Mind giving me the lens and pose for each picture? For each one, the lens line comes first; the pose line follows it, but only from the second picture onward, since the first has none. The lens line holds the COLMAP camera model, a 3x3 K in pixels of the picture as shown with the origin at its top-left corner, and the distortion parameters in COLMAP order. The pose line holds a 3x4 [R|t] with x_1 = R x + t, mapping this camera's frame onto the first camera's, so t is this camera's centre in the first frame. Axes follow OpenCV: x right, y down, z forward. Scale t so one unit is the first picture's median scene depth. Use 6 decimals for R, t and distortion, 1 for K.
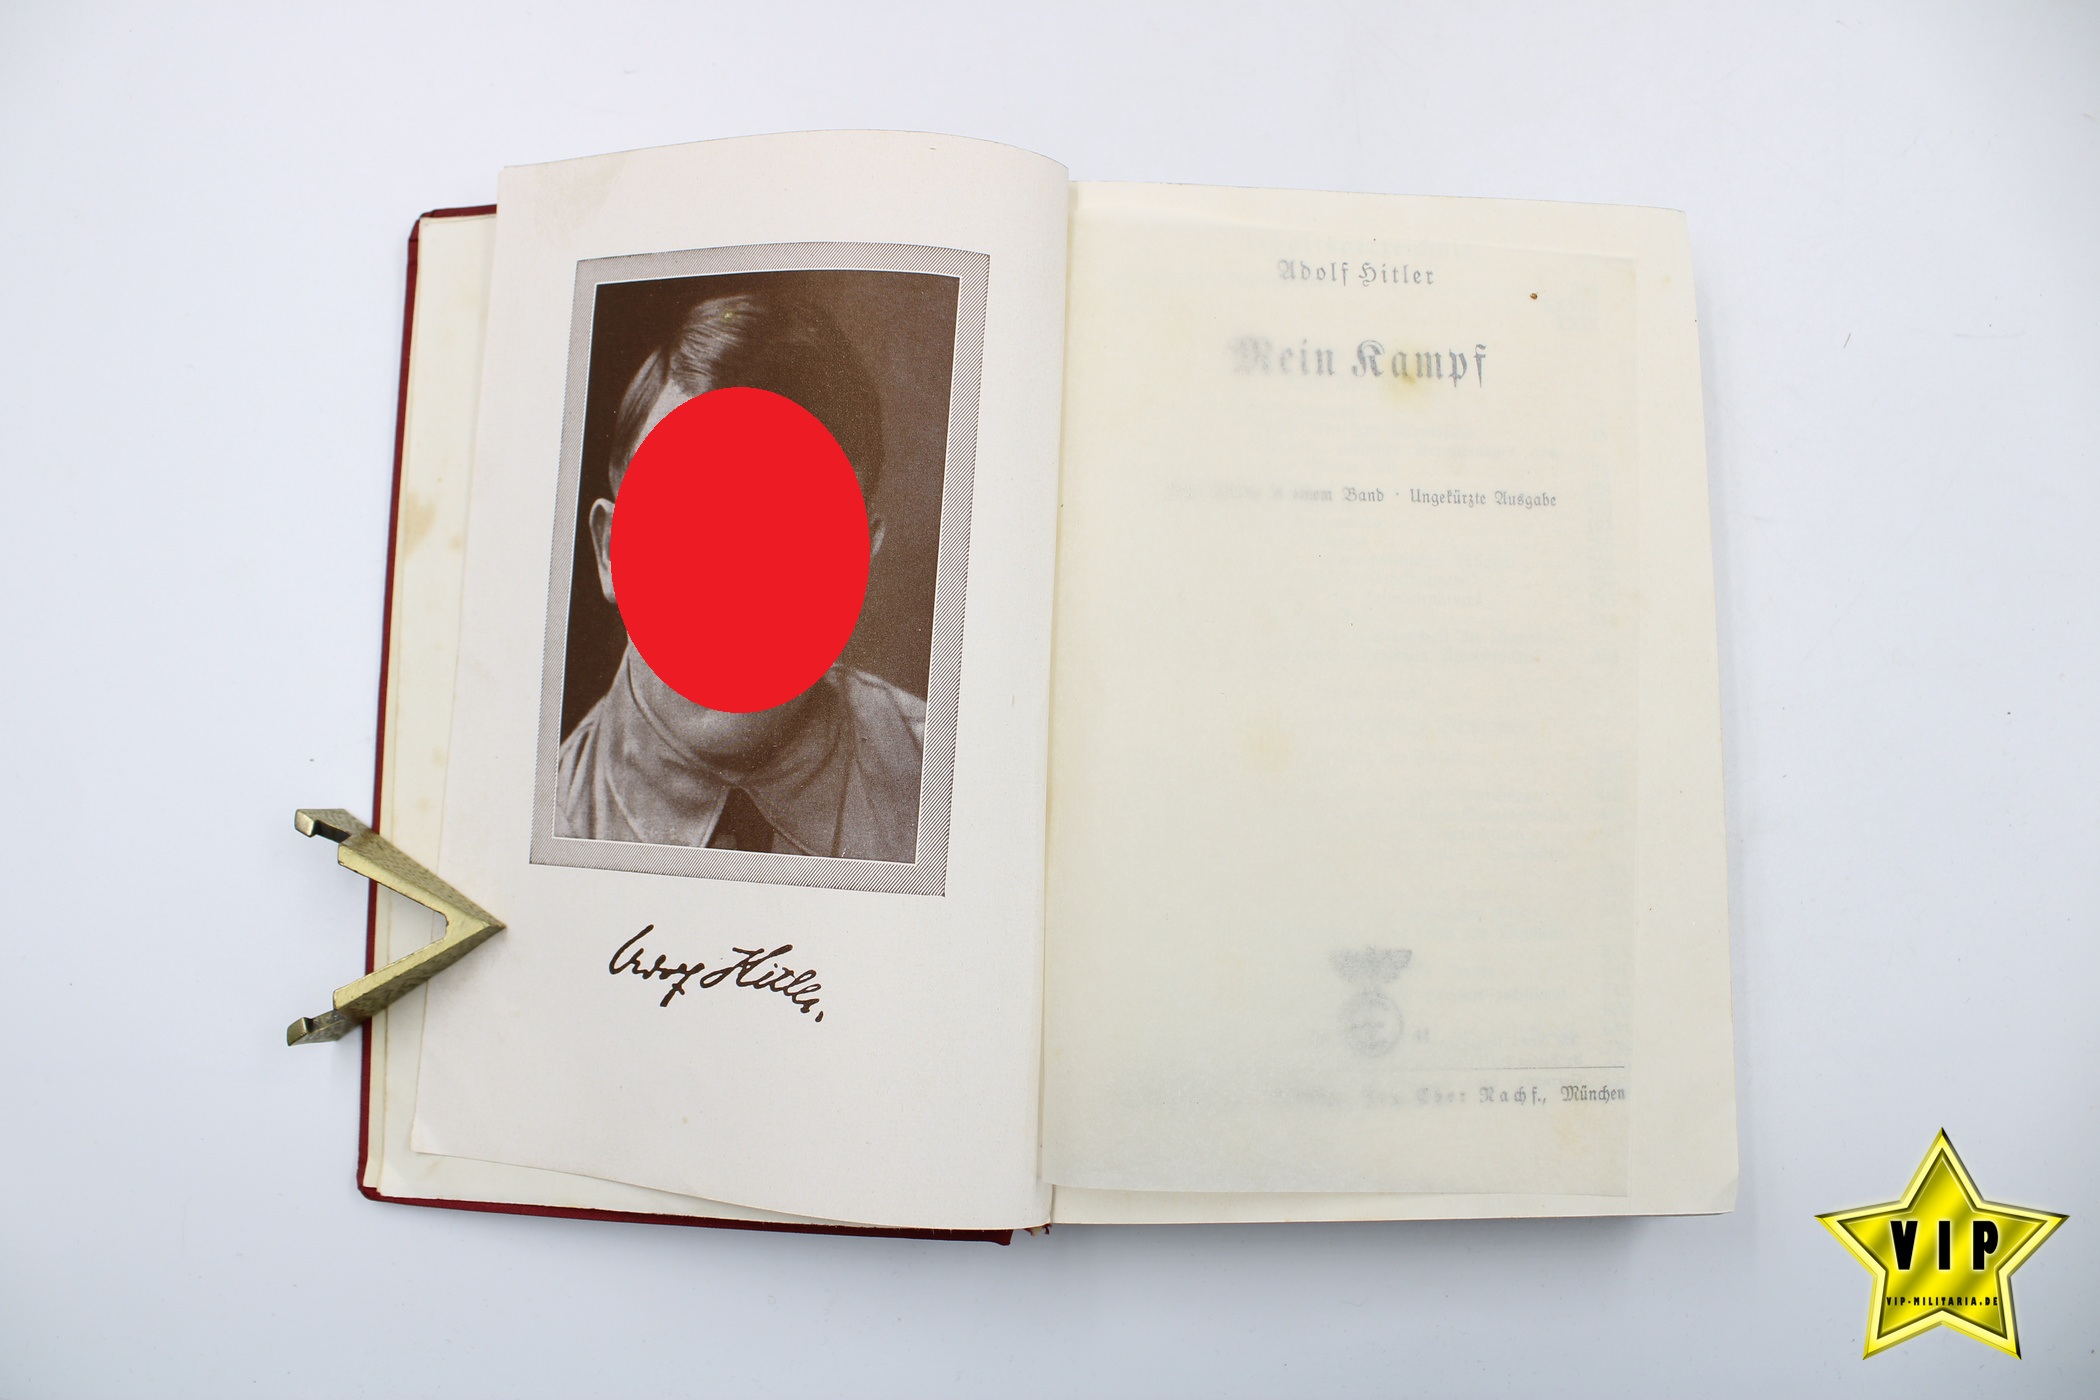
lens RADIAL K [[1815.2, 0, 1048.3], [0, 1815.2, 632.0], [0, 0, 1]] dist [-0.196695, 0.162549]
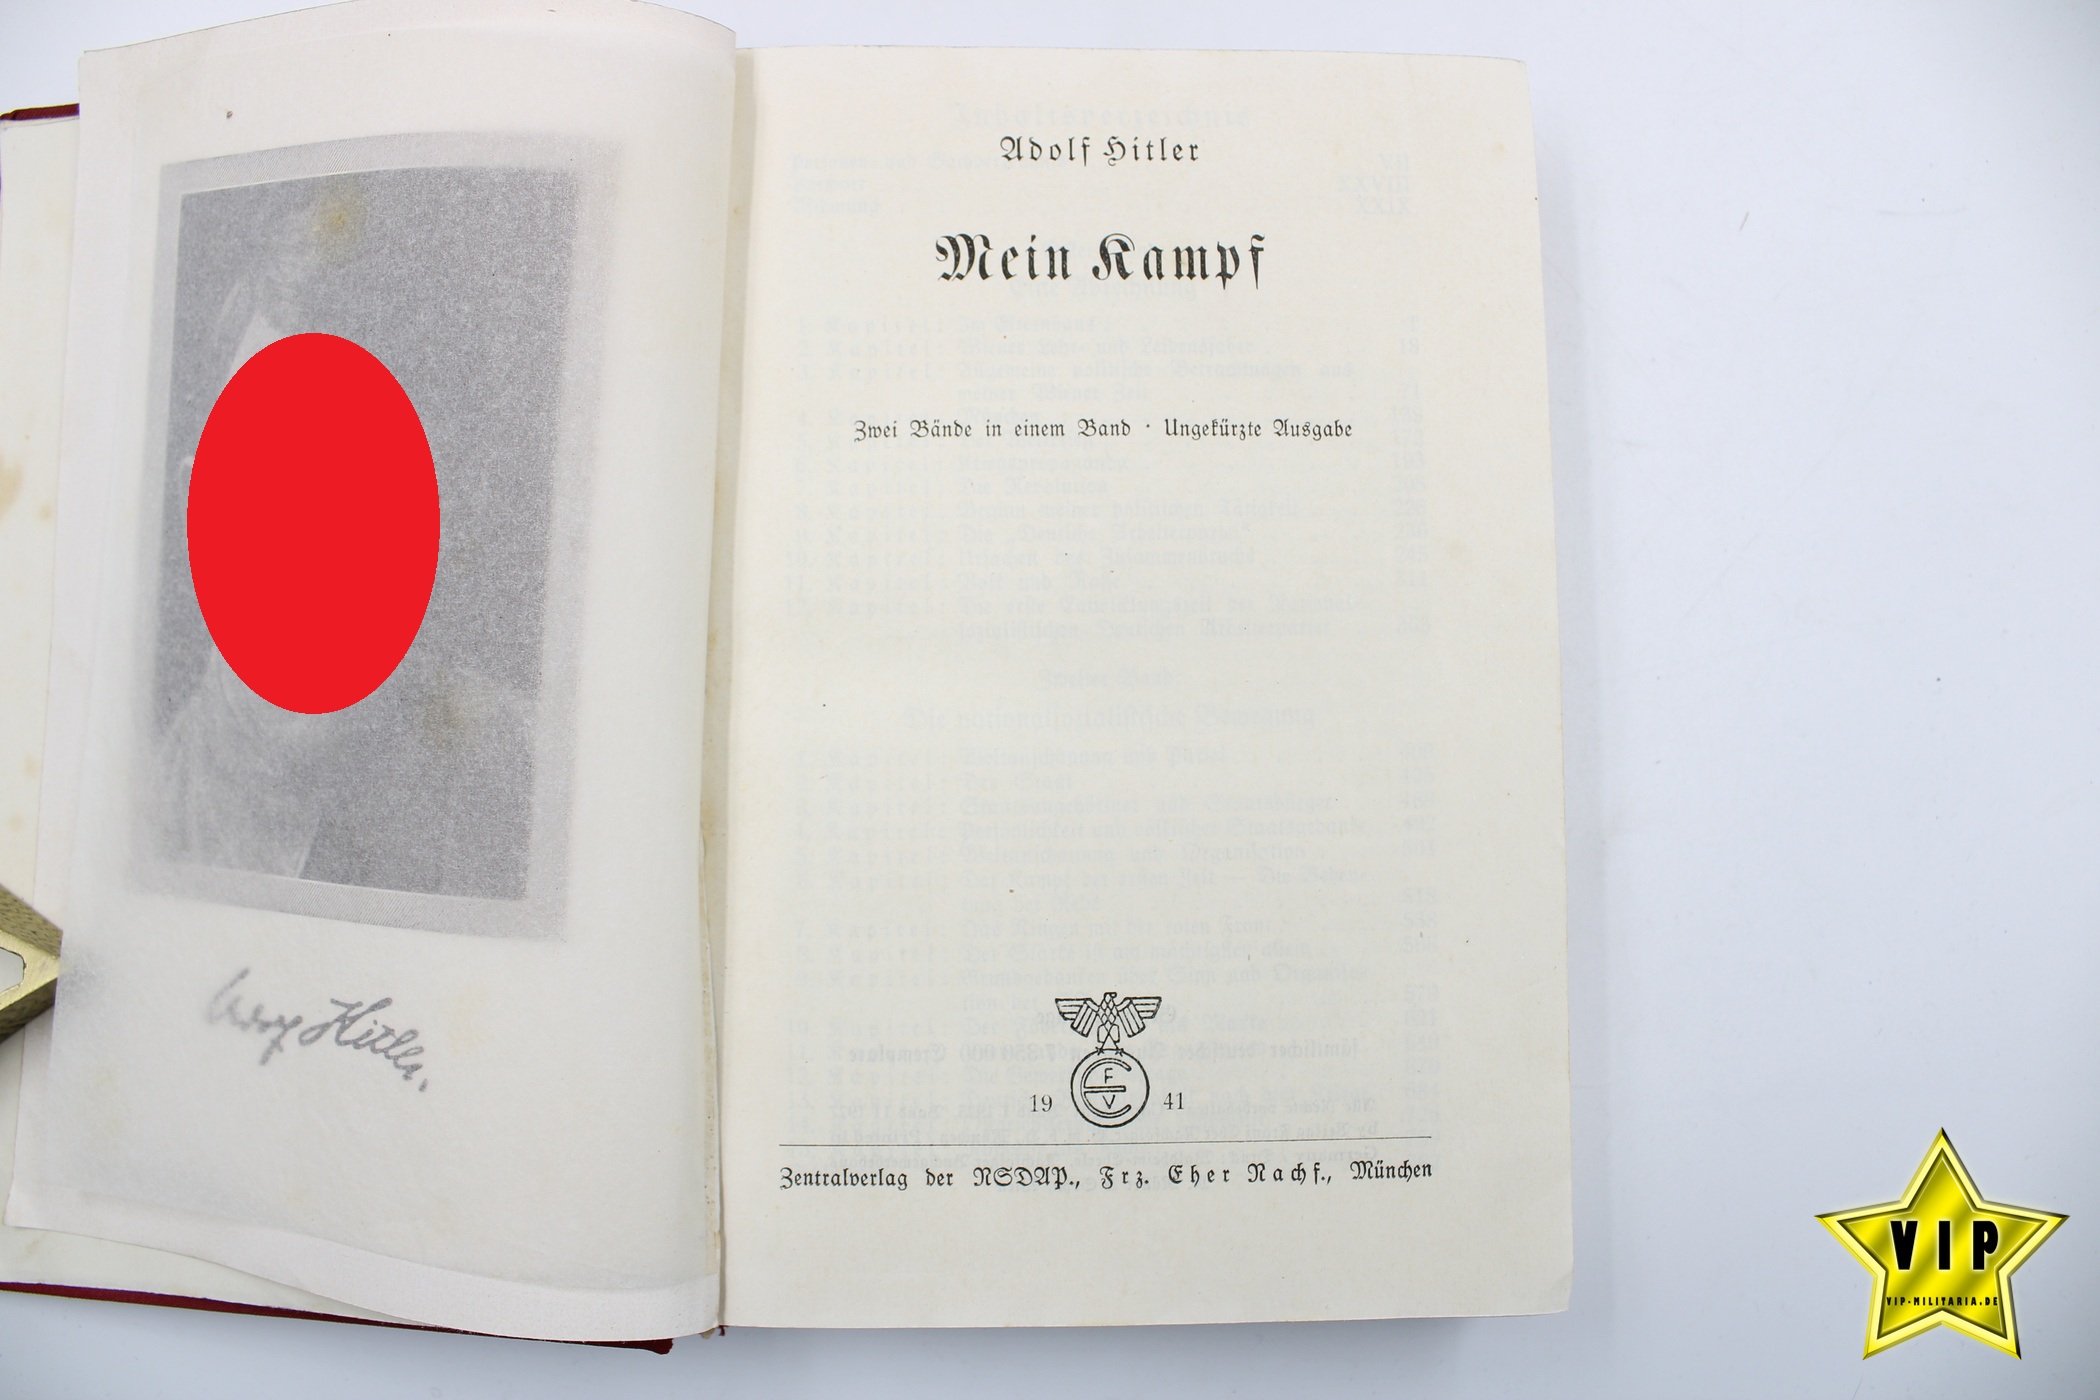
lens RADIAL K [[1815.2, 0, 1048.3], [0, 1815.2, 632.0], [0, 0, 1]] dist [-0.196695, 0.162549]
pose [[0.999695, -0.016560, -0.018304, 0.165867], [0.017612, 0.998109, 0.058897, -0.033976], [0.017294, -0.059201, 0.998096, 0.195233]]
